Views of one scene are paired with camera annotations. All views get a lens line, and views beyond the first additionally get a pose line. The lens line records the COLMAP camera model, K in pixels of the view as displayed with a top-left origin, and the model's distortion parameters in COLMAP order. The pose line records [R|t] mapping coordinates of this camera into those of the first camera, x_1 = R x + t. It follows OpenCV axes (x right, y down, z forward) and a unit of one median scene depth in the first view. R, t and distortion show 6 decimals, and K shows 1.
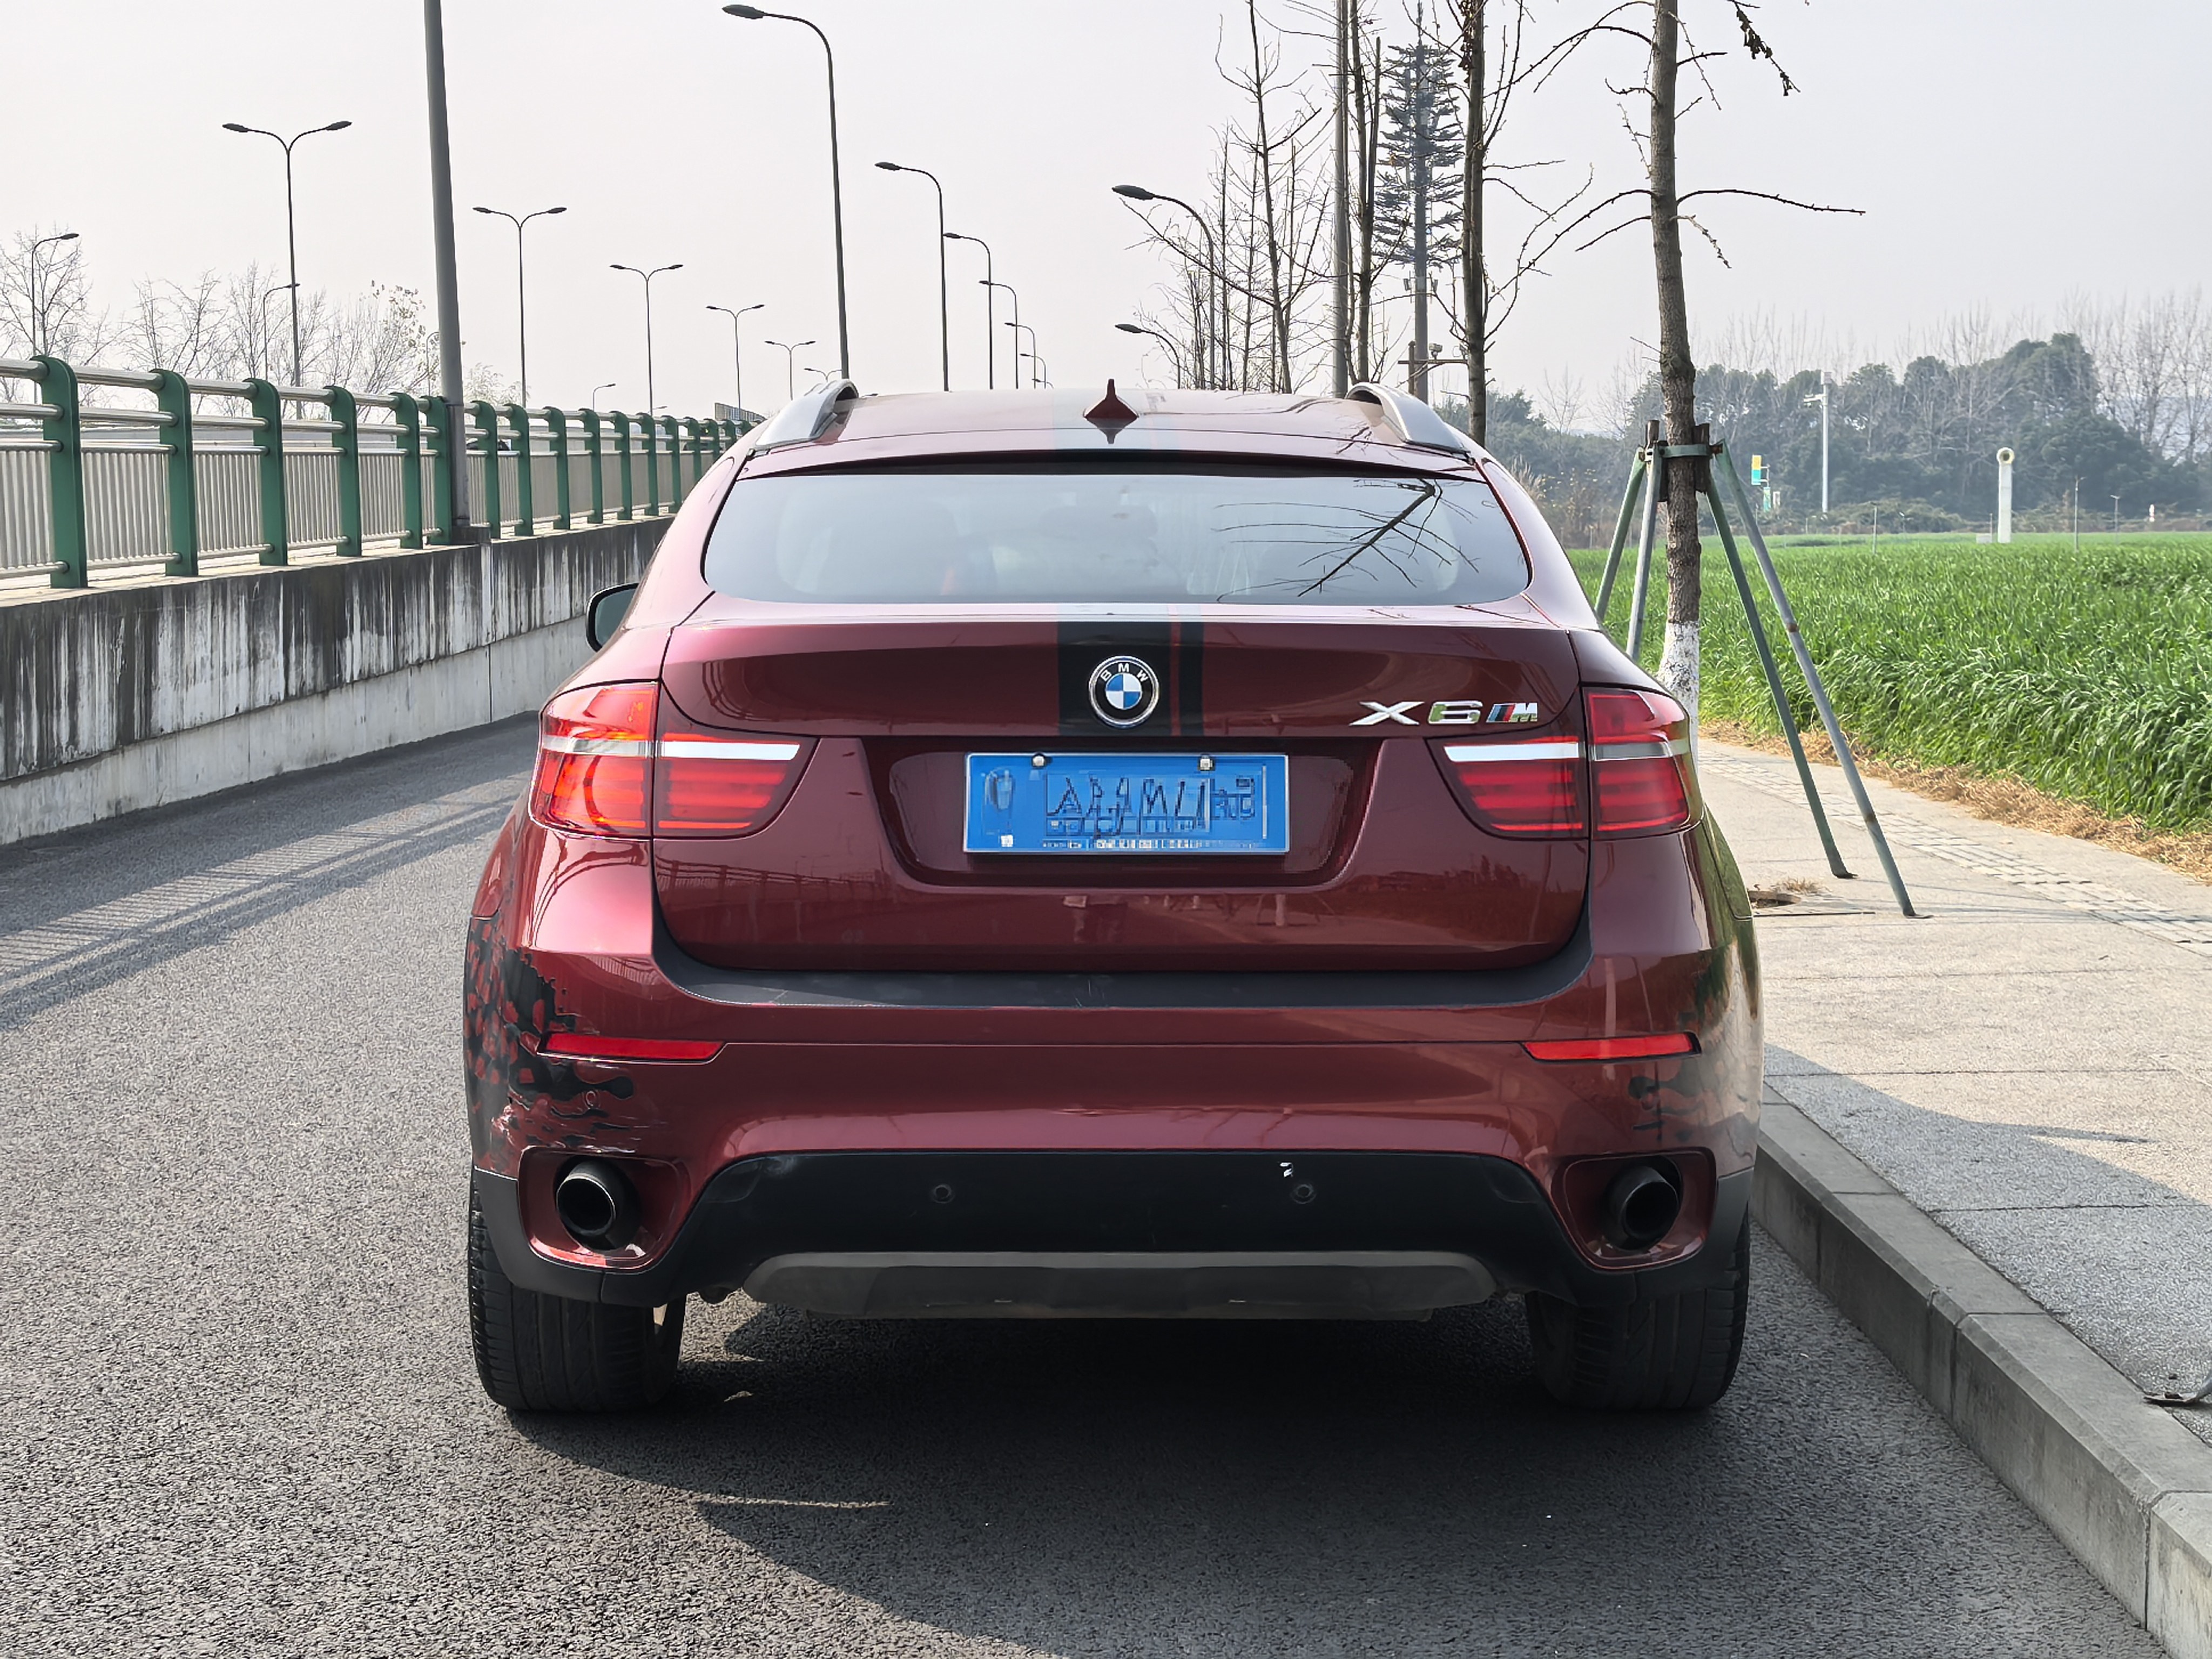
lens RADIAL K [[3518.5, 0, 1106.0], [0, 3518.5, 829.5], [0, 0, 1]] dist [-0.000742, -0.027656]
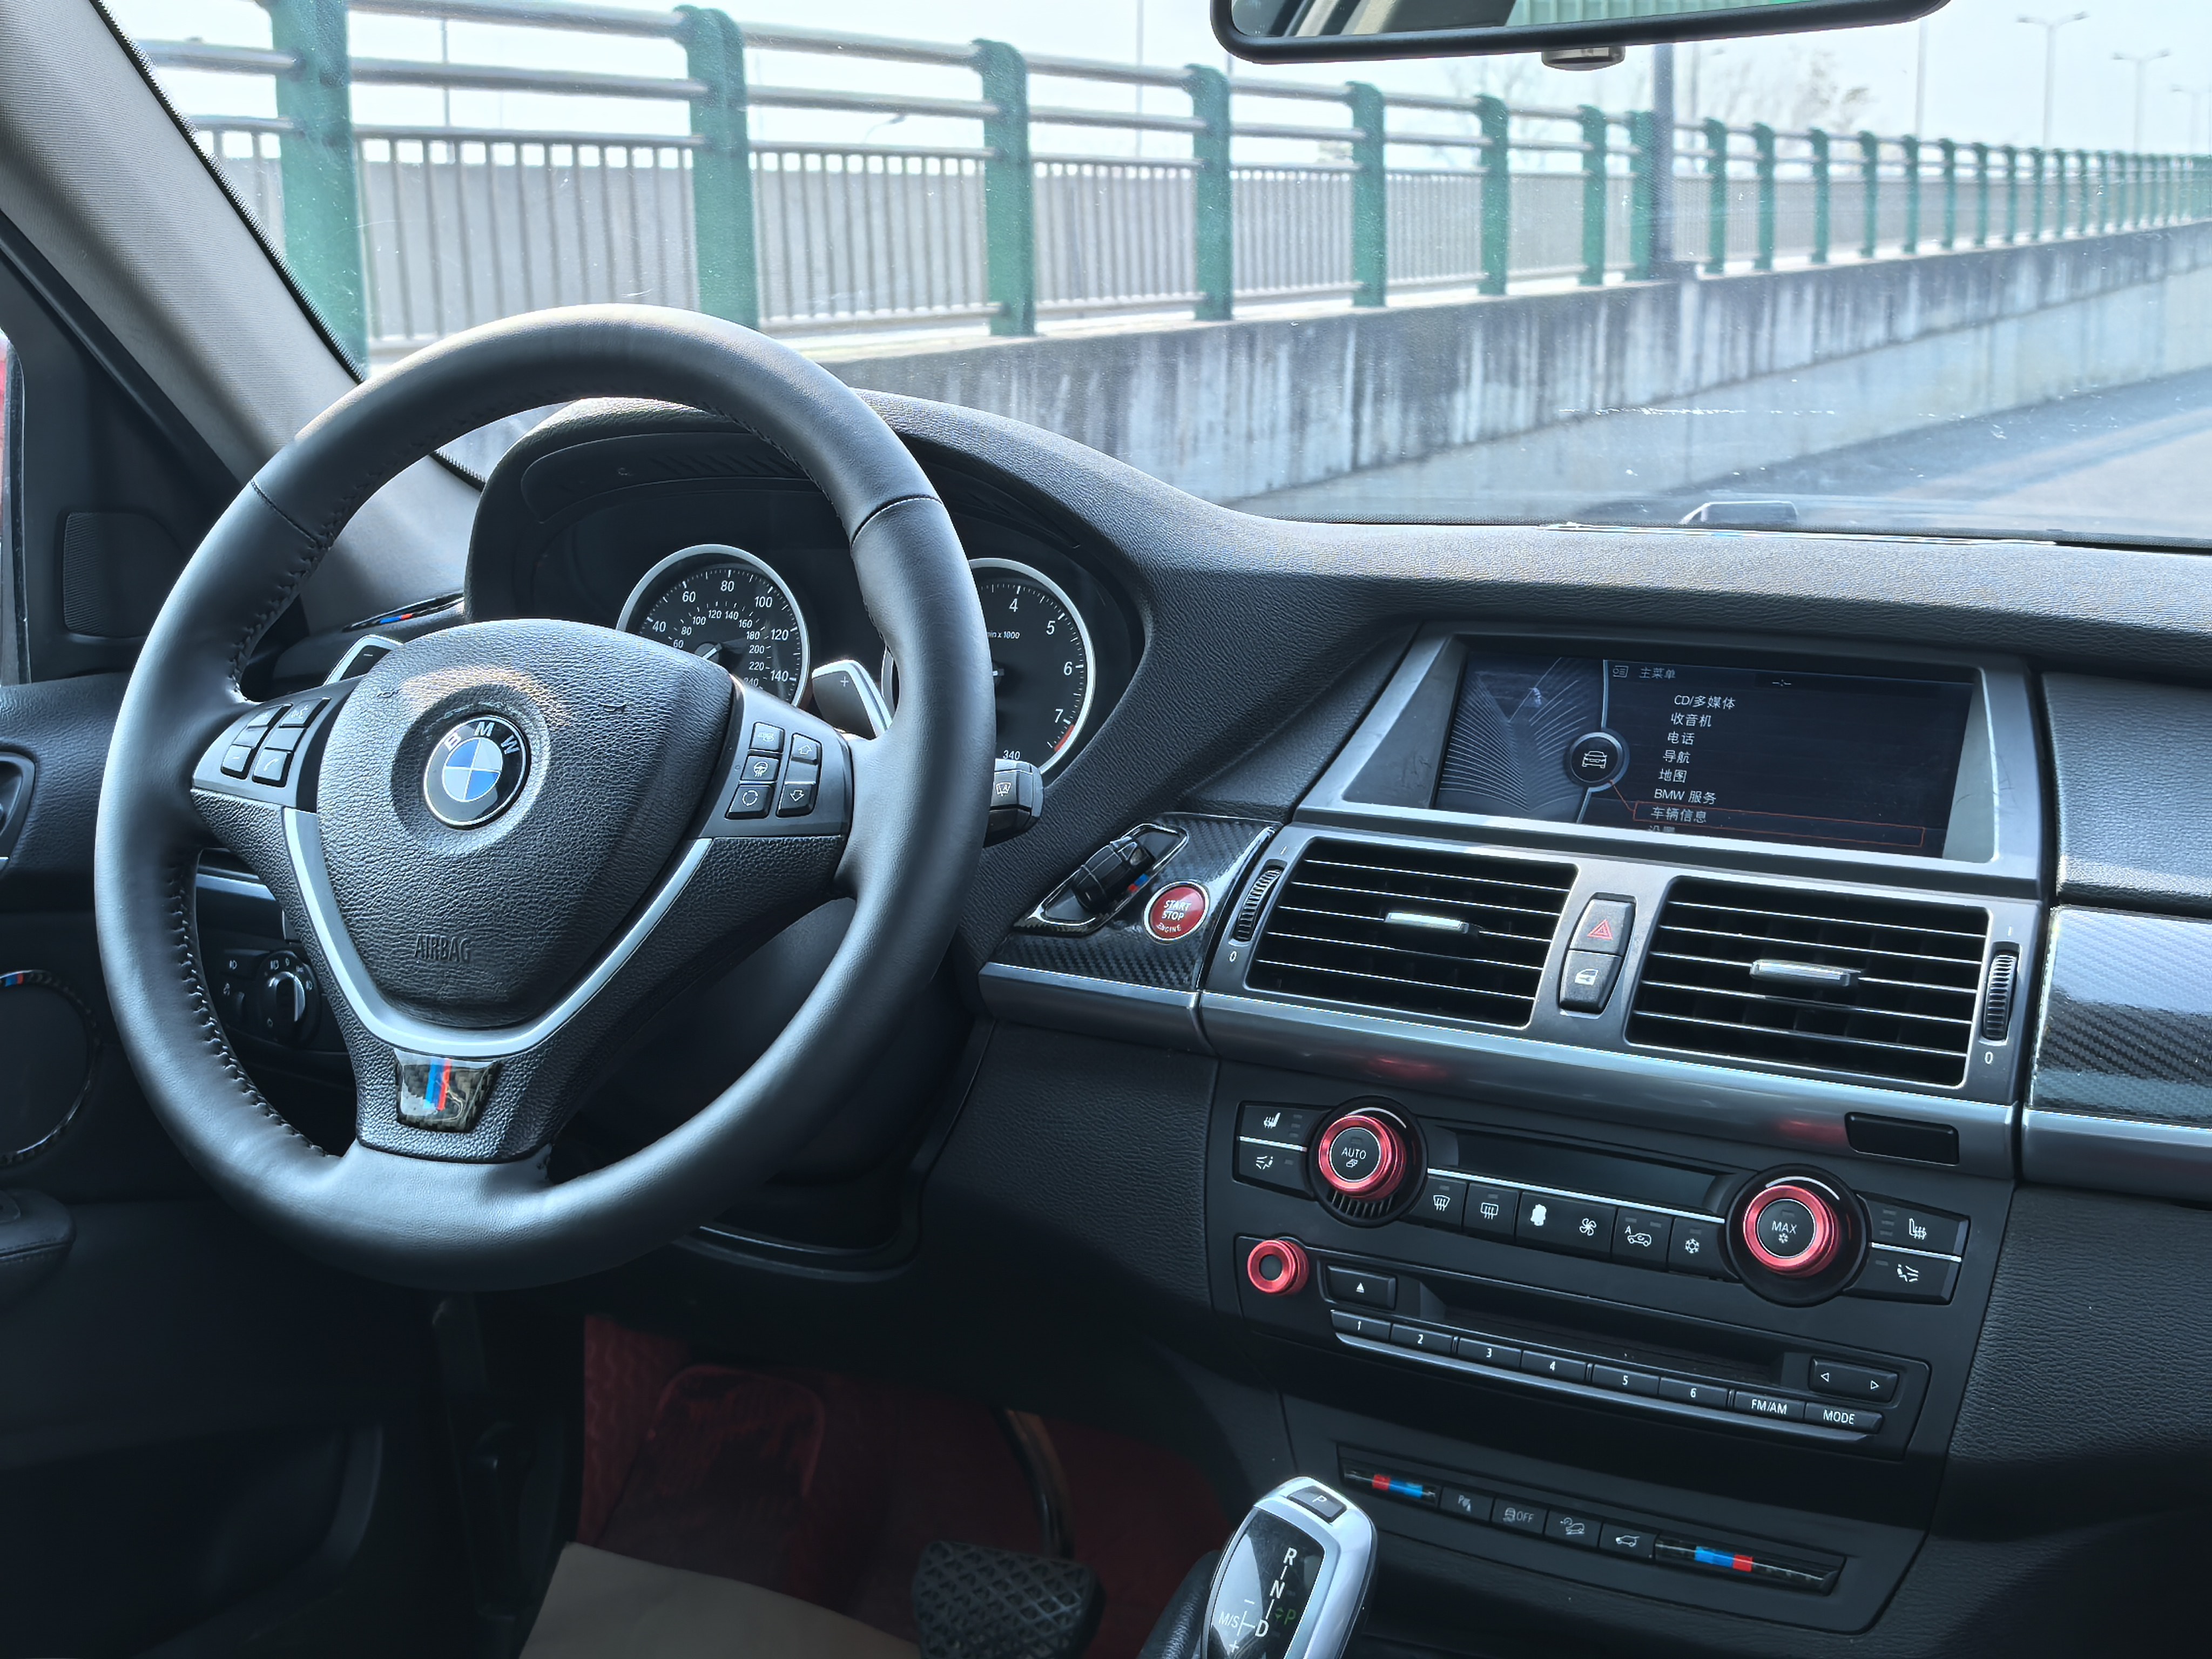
lens RADIAL K [[2957.4, 0, 1106.0], [0, 2957.4, 829.5], [0, 0, 1]] dist [0.143333, -0.486107]
pose [[0.903522, 0.086475, -0.419727, 0.017275], [-0.042544, 0.992691, 0.112939, -0.024533], [0.426425, -0.084186, 0.900597, 0.277609]]
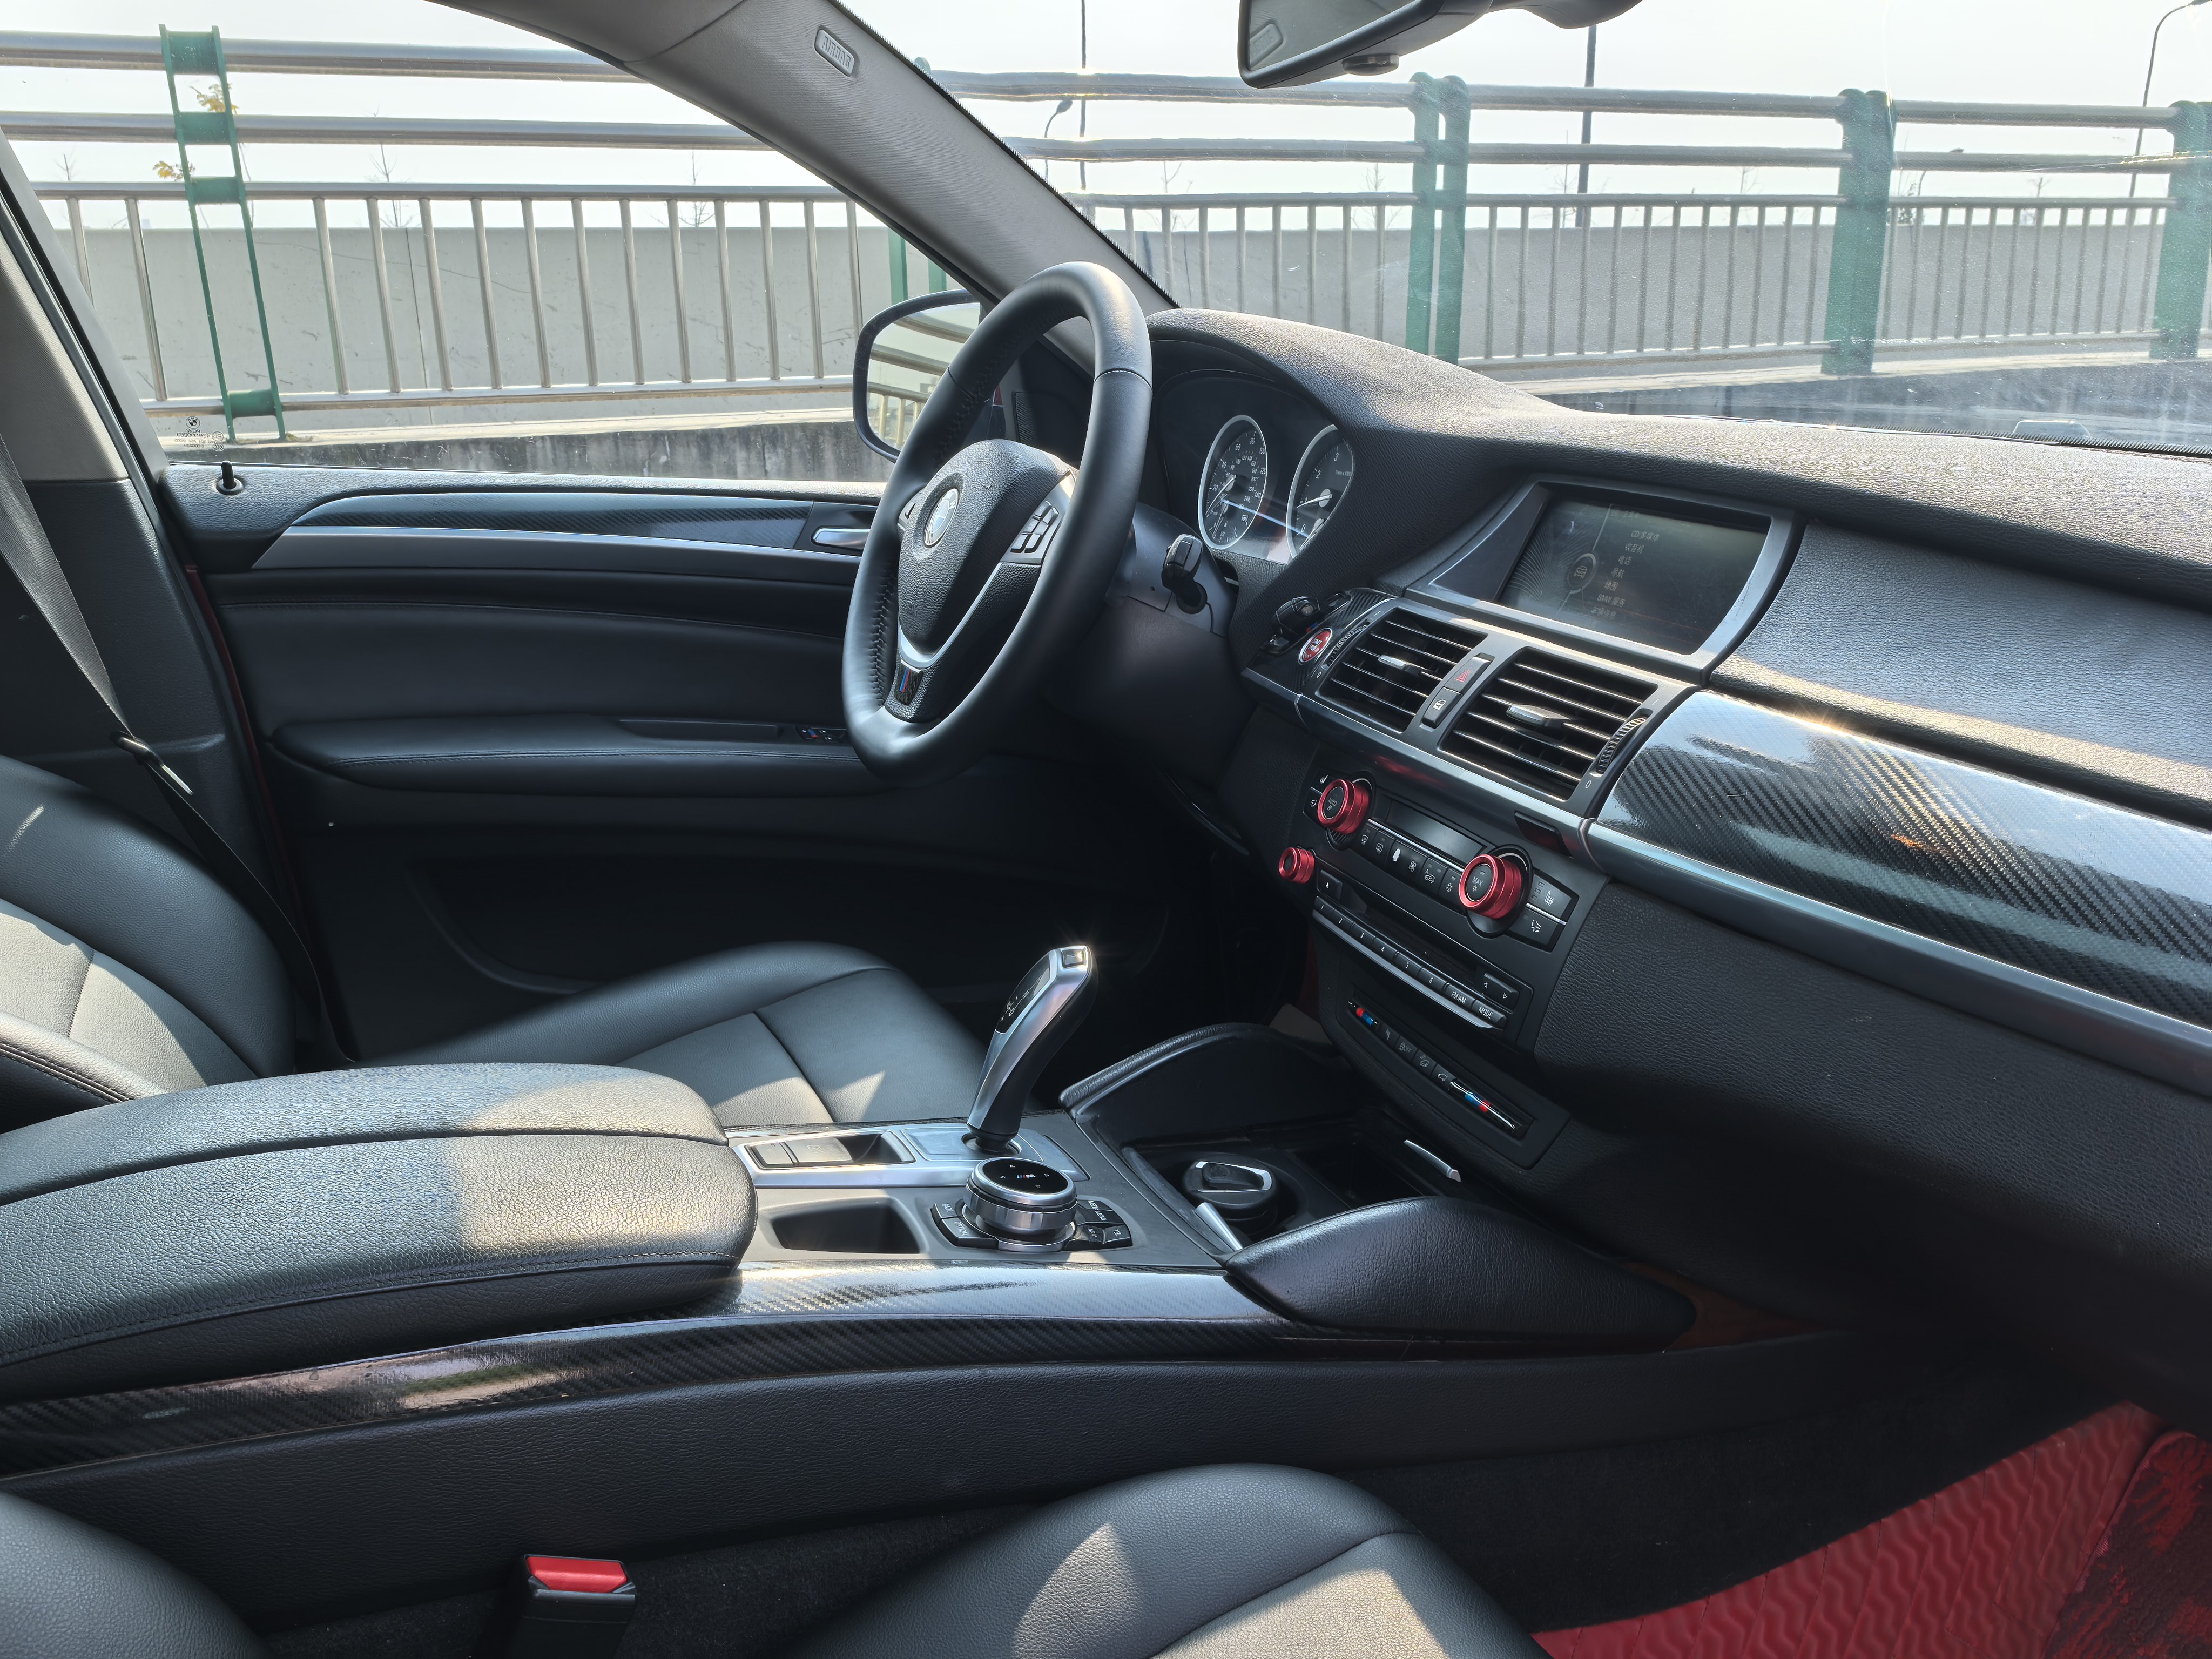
lens RADIAL K [[1803.4, 0, 1106.0], [0, 1803.4, 829.5], [0, 0, 1]] dist [0.102316, -0.210441]
pose [[0.402095, 0.254427, -0.879538, 0.045244], [-0.073263, 0.966476, 0.246083, -0.024352], [0.912662, -0.034511, 0.407255, 0.302516]]
